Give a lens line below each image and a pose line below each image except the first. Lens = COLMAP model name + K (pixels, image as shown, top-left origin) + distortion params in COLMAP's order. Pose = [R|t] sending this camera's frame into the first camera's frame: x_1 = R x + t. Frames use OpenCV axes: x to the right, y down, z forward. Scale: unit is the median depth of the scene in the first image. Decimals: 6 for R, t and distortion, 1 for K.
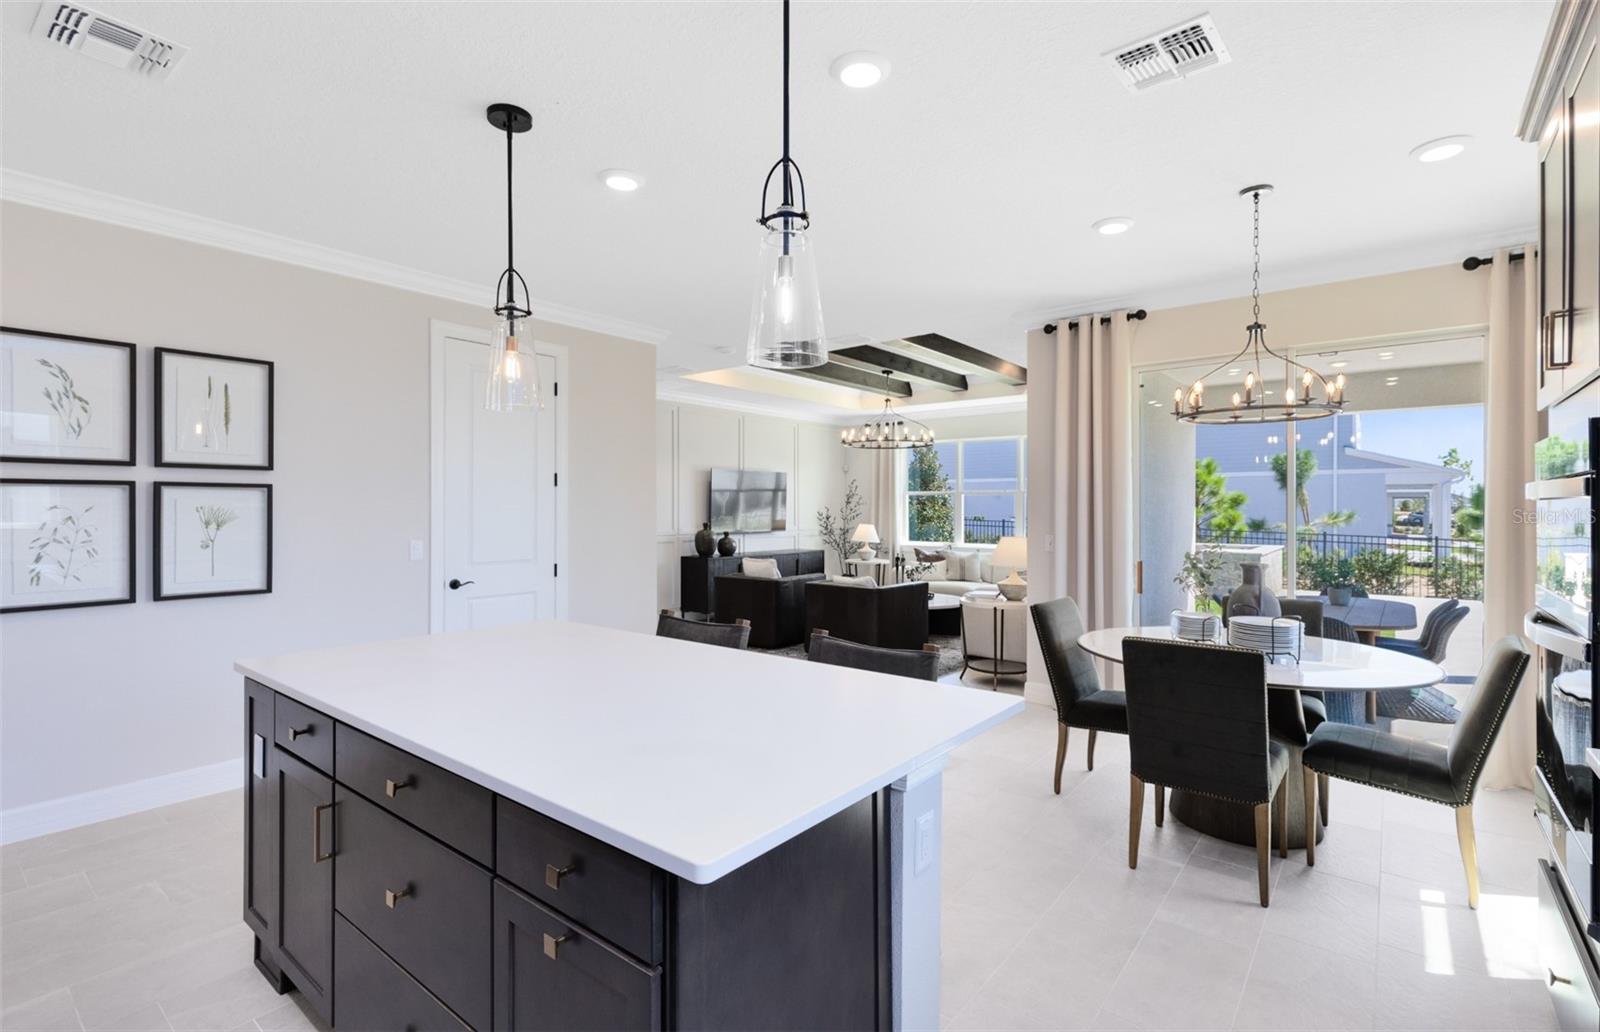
lens RADIAL K [[730.8, 0, 804.5], [0, 730.8, 510.6], [0, 0, 1]] dist [0.003735, 0.000461]
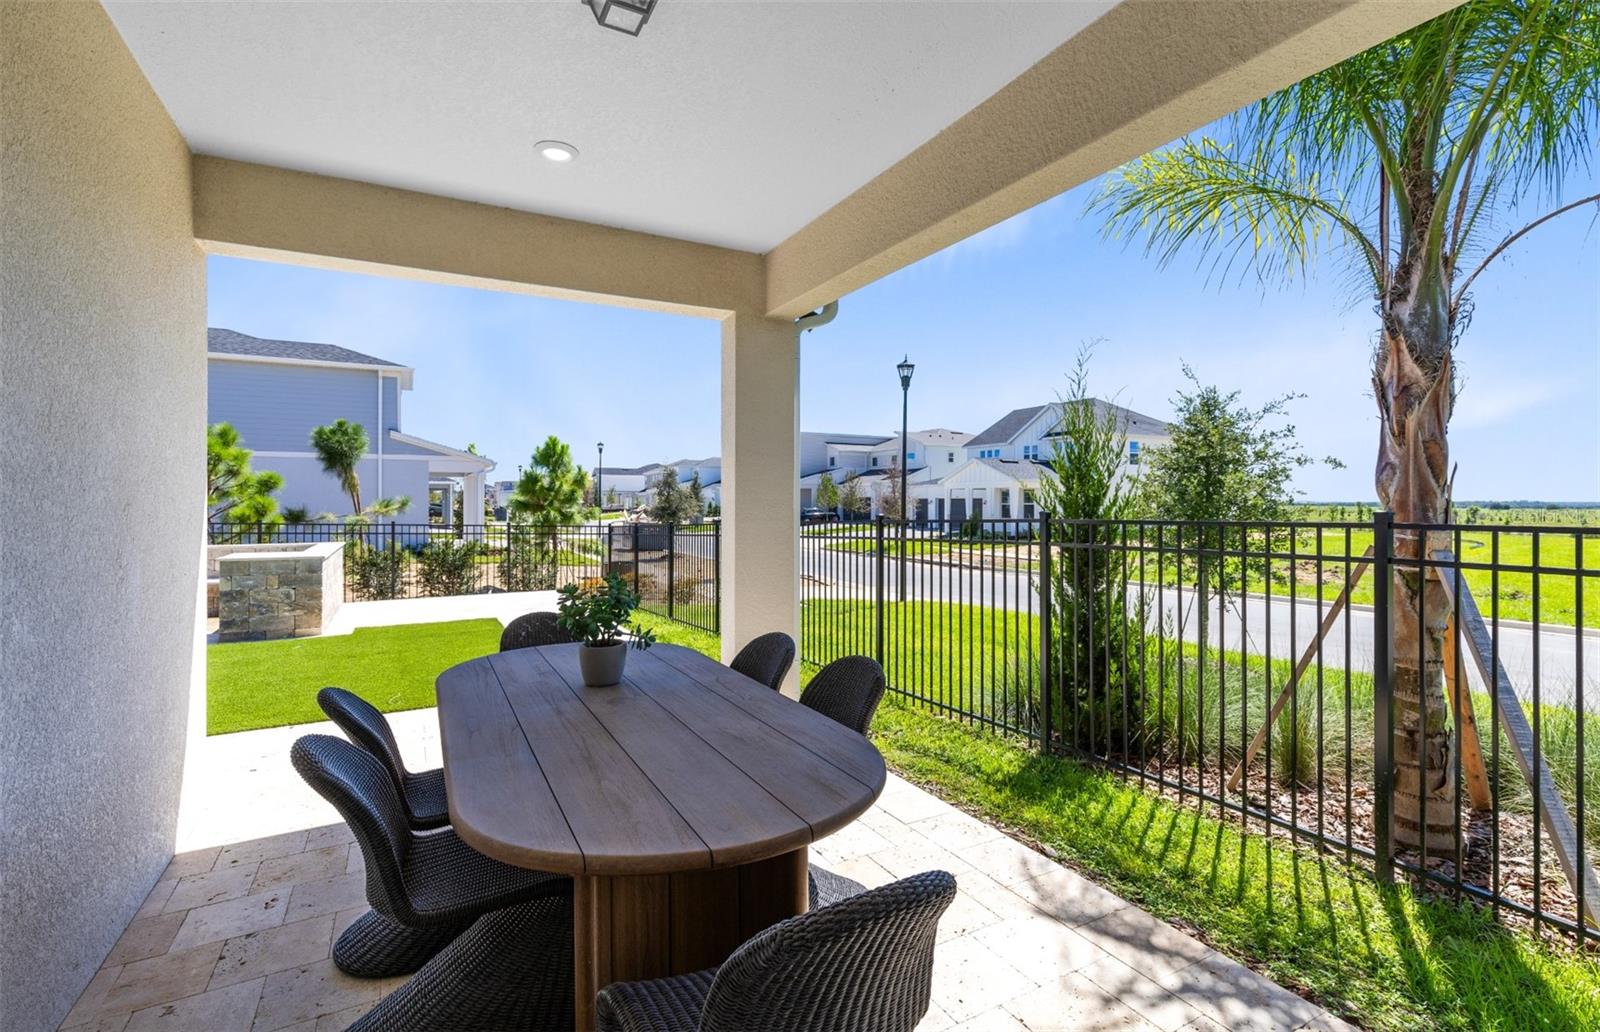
lens RADIAL K [[730.8, 0, 812.9], [0, 730.8, 505.2], [0, 0, 1]] dist [0.003735, 0.000461]
pose [[0.376089, -0.008449, 0.926545, 0.260896], [0.006082, 0.999959, 0.006649, 0.016192], [-0.926564, 0.003135, 0.376125, 0.493811]]
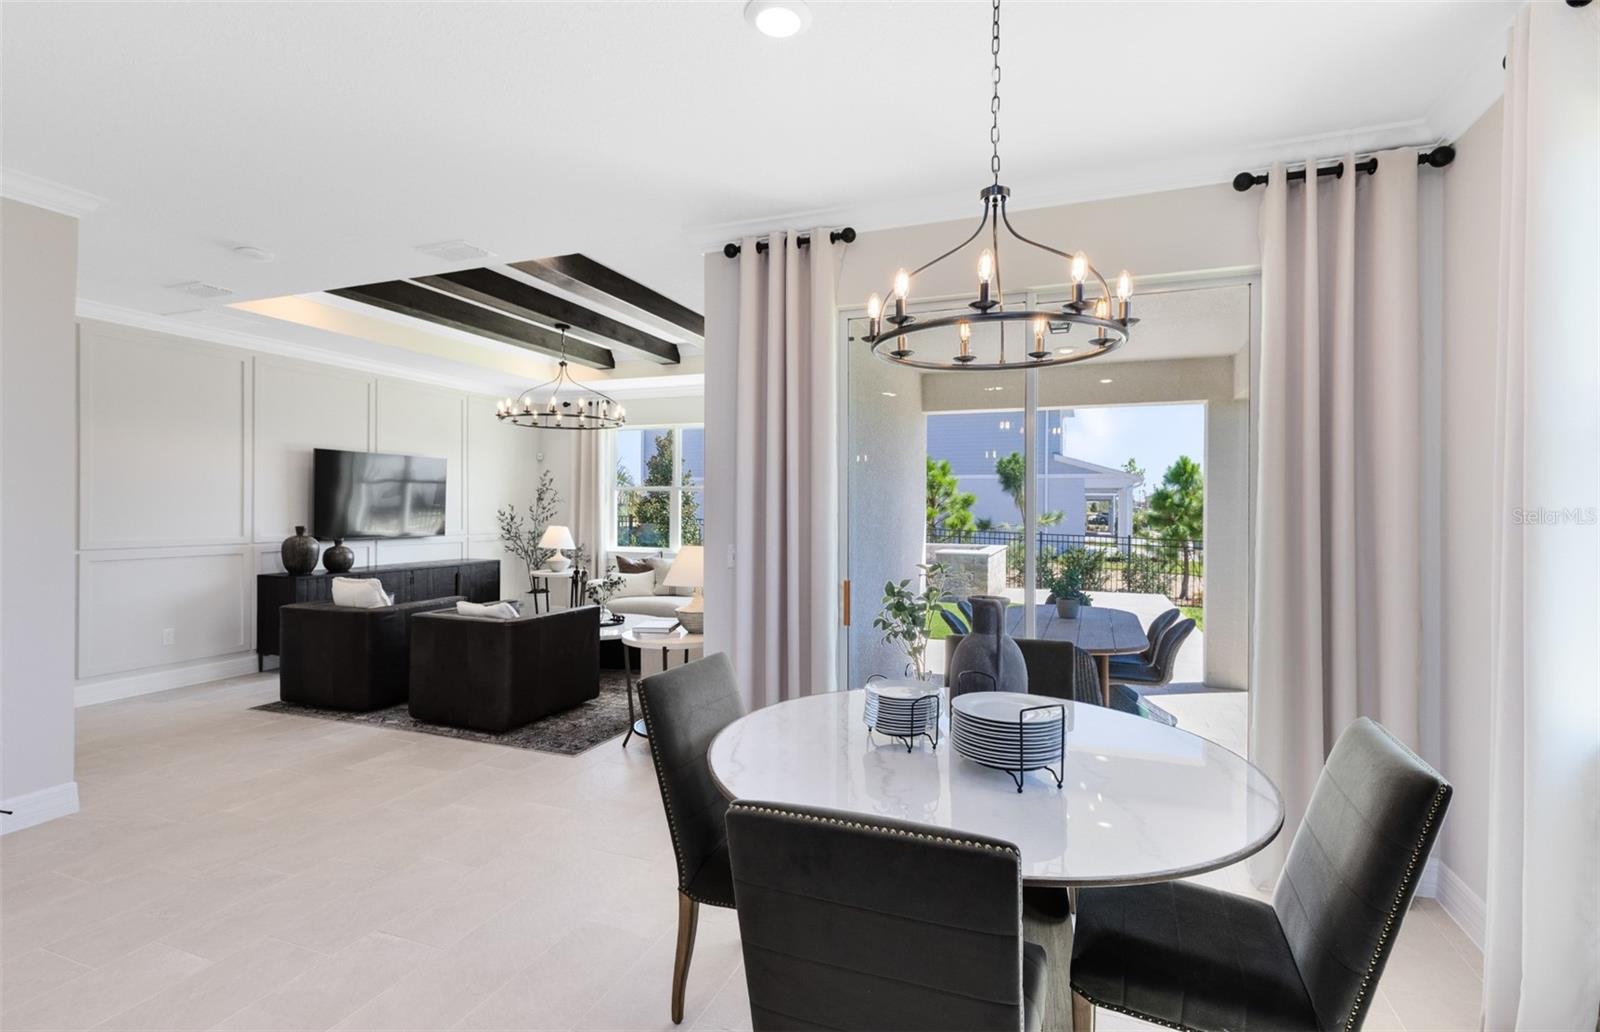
lens RADIAL K [[730.8, 0, 799.0], [0, 730.8, 509.6], [0, 0, 1]] dist [0.003735, 0.000461]
pose [[0.953292, 0.004193, 0.302021, 0.103997], [-0.004151, 0.999991, -0.000780, -0.000202], [-0.302021, -0.000510, 0.953301, 0.174600]]
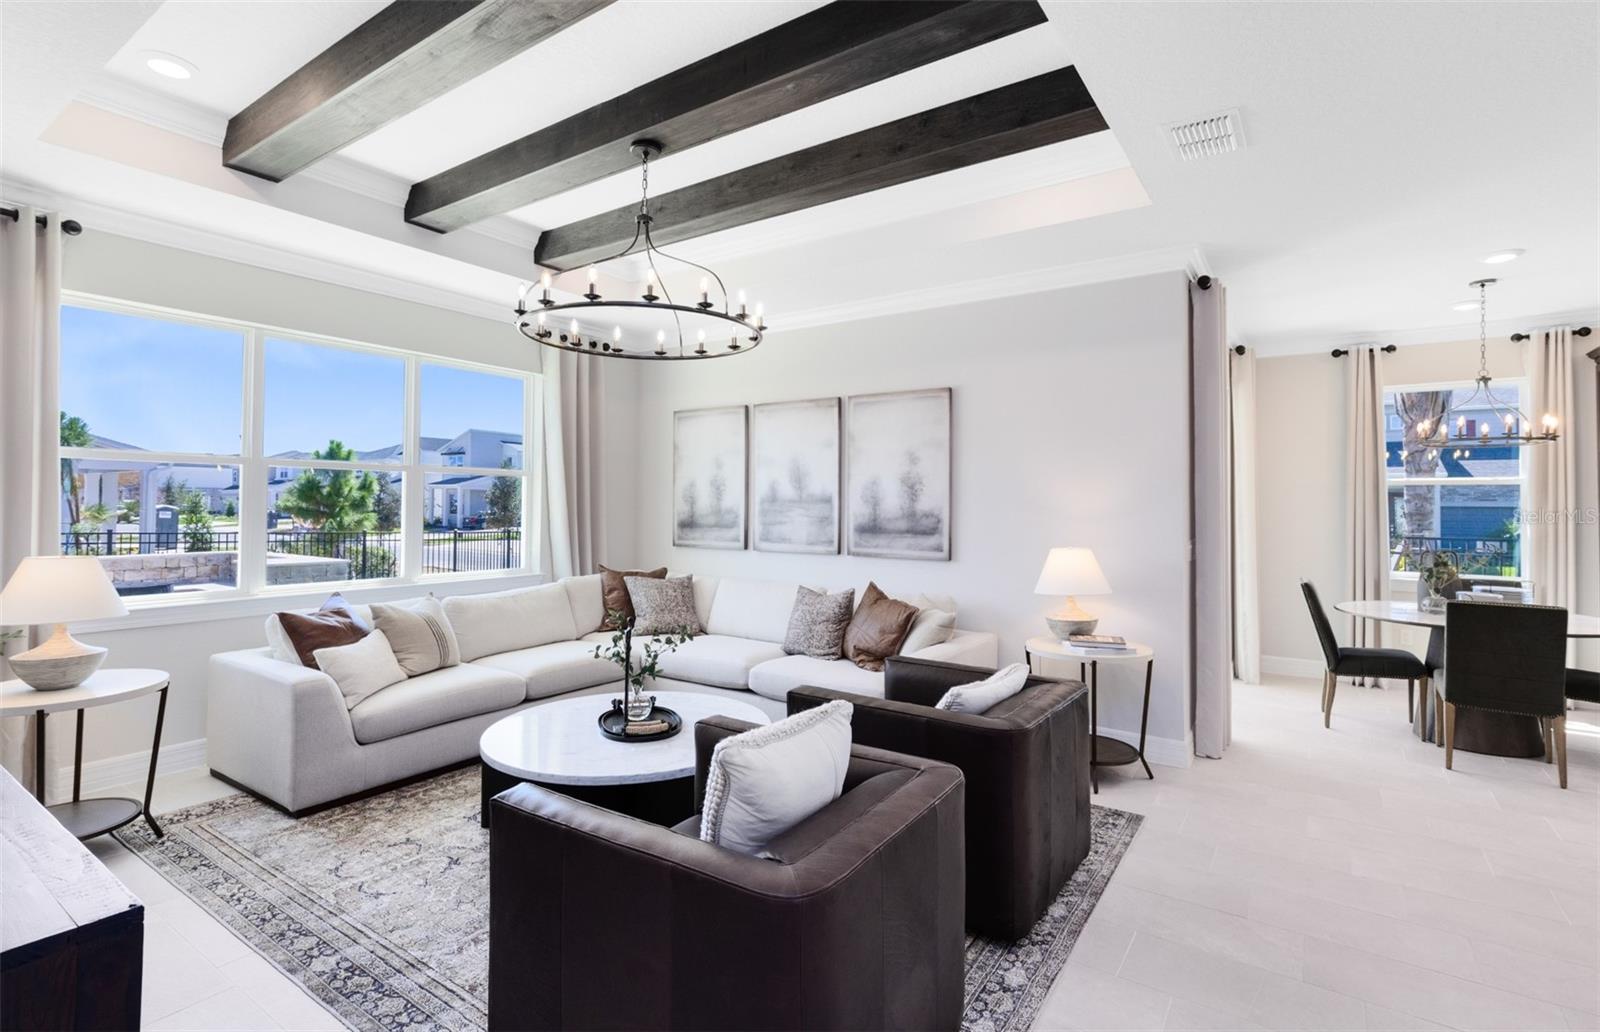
lens RADIAL K [[730.8, 0, 818.8], [0, 730.8, 483.2], [0, 0, 1]] dist [0.003735, 0.000461]
pose [[-0.073132, 0.027451, 0.996944, -0.234771], [-0.004132, 0.999604, -0.027827, -0.002725], [-0.997314, -0.006155, -0.072990, 0.810466]]
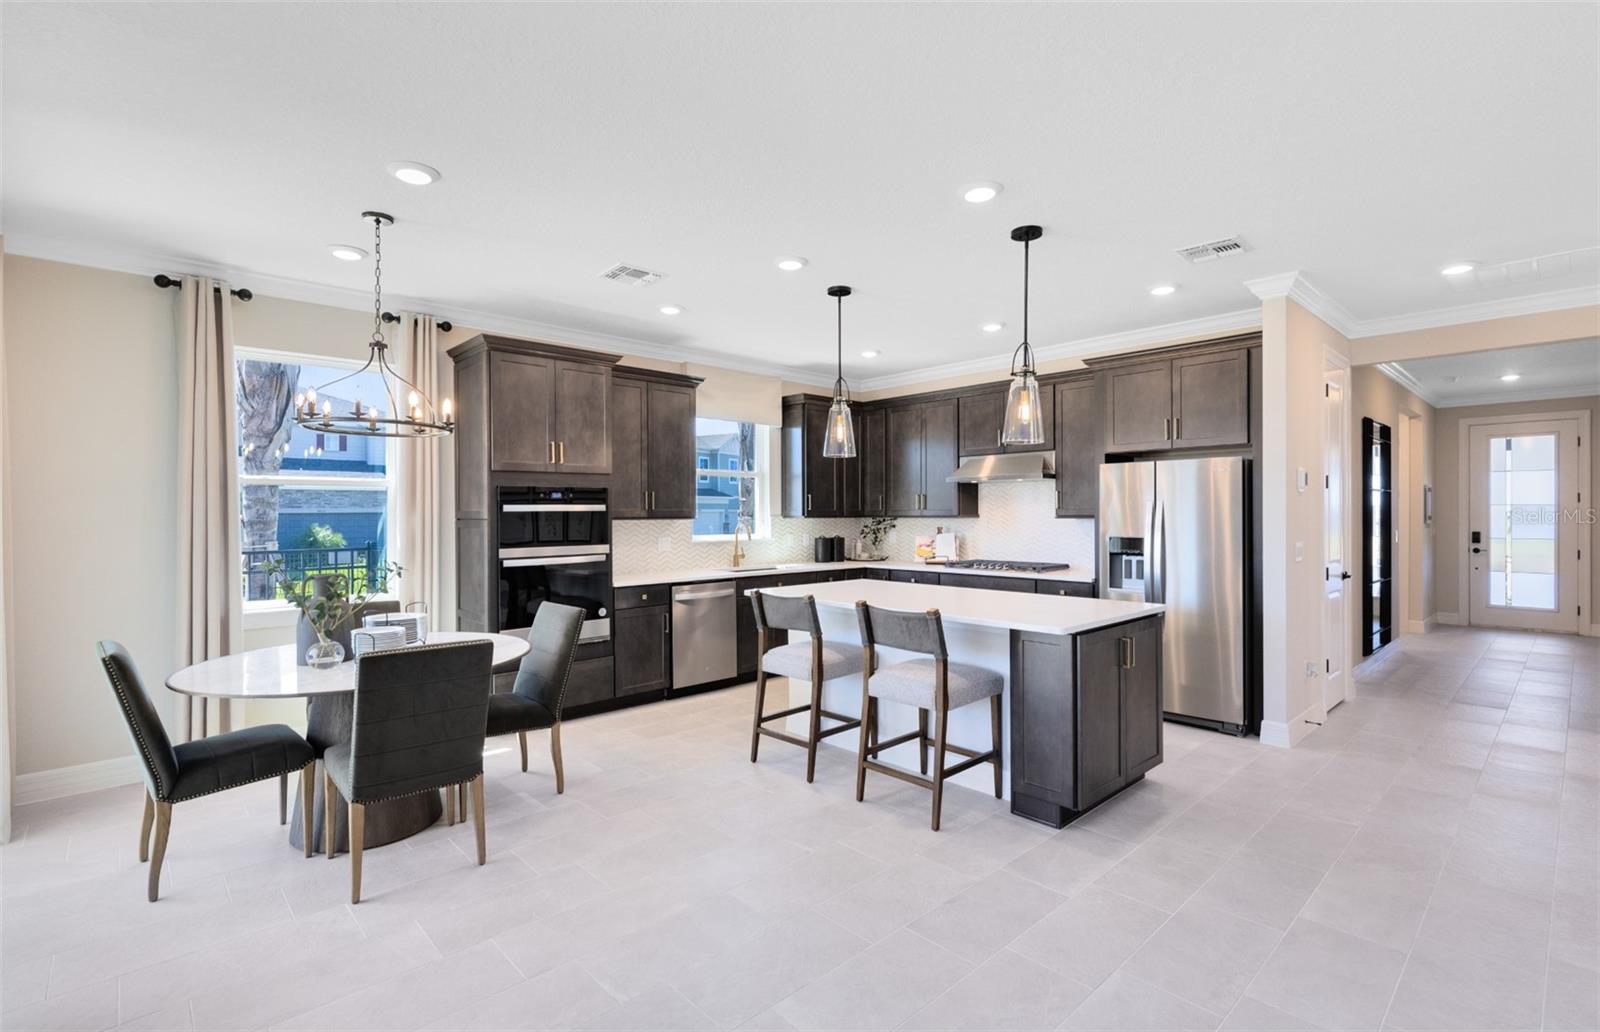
lens RADIAL K [[730.8, 0, 798.2], [0, 730.8, 517.8], [0, 0, 1]] dist [0.003735, 0.000461]
pose [[-0.988832, 0.003230, 0.148999, -0.045962], [0.004692, 0.999944, 0.009460, -0.002376], [-0.148960, 0.010053, -0.988792, 0.668963]]
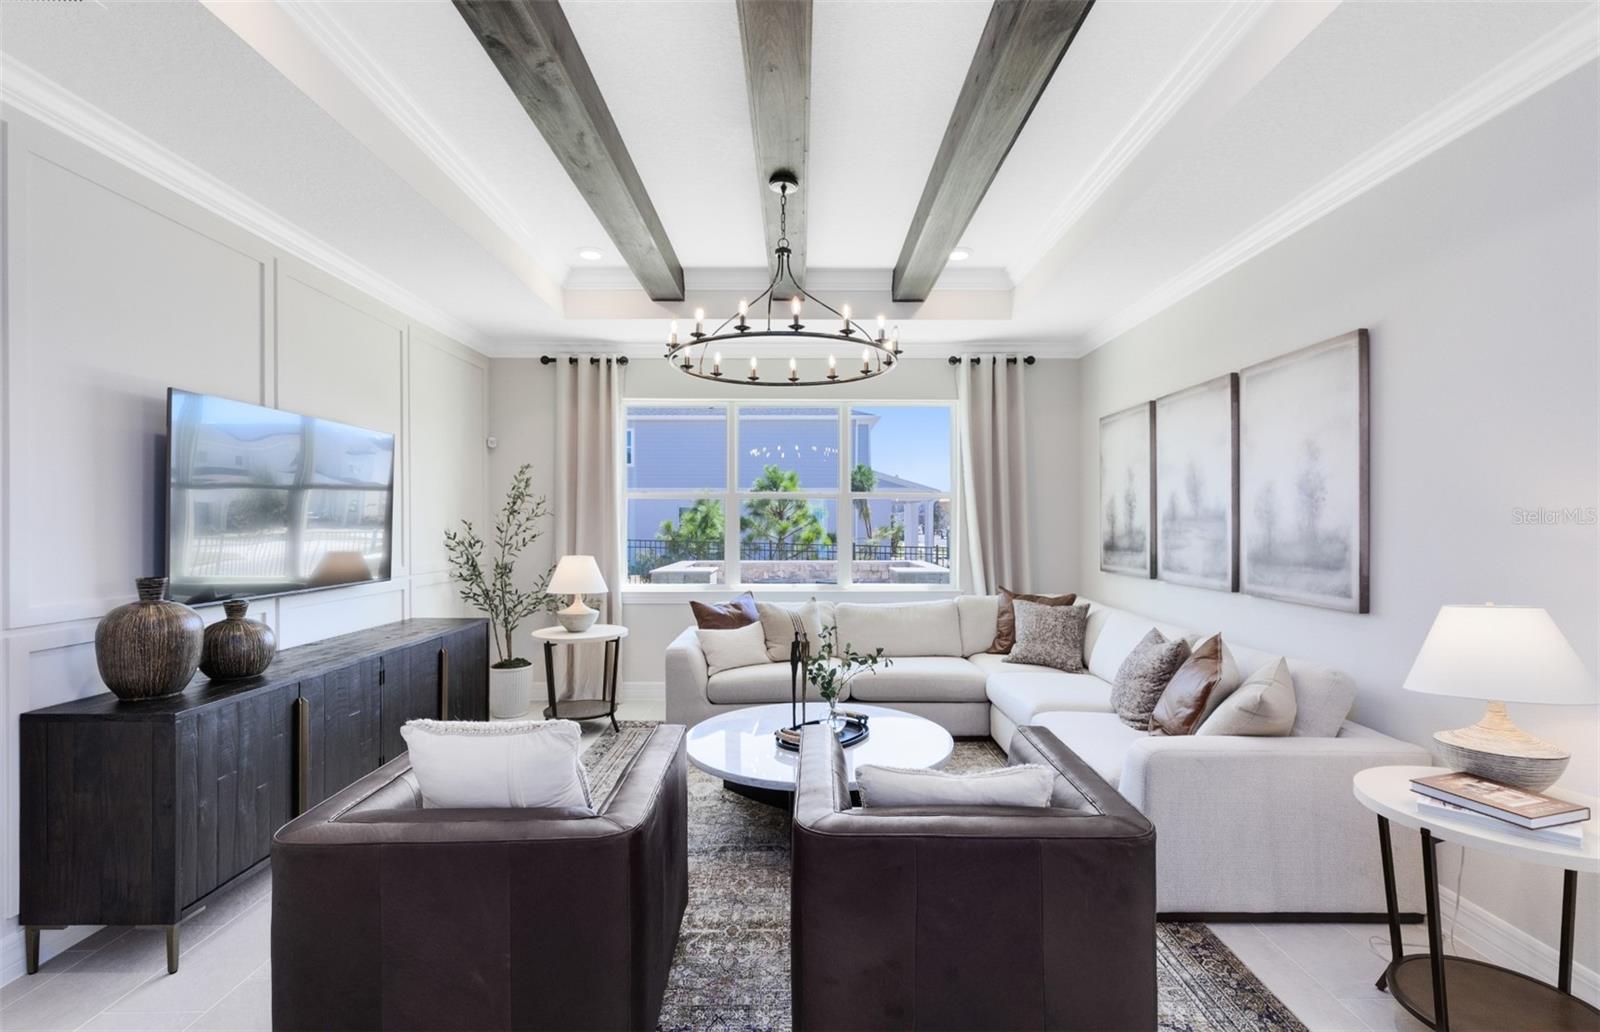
lens RADIAL K [[730.8, 0, 811.3], [0, 730.8, 516.1], [0, 0, 1]] dist [0.003735, 0.000461]
pose [[0.773893, 0.003588, 0.633306, -0.111158], [0.003646, 0.999942, -0.010121, -0.002440], [-0.633306, 0.010142, 0.773835, 0.588571]]
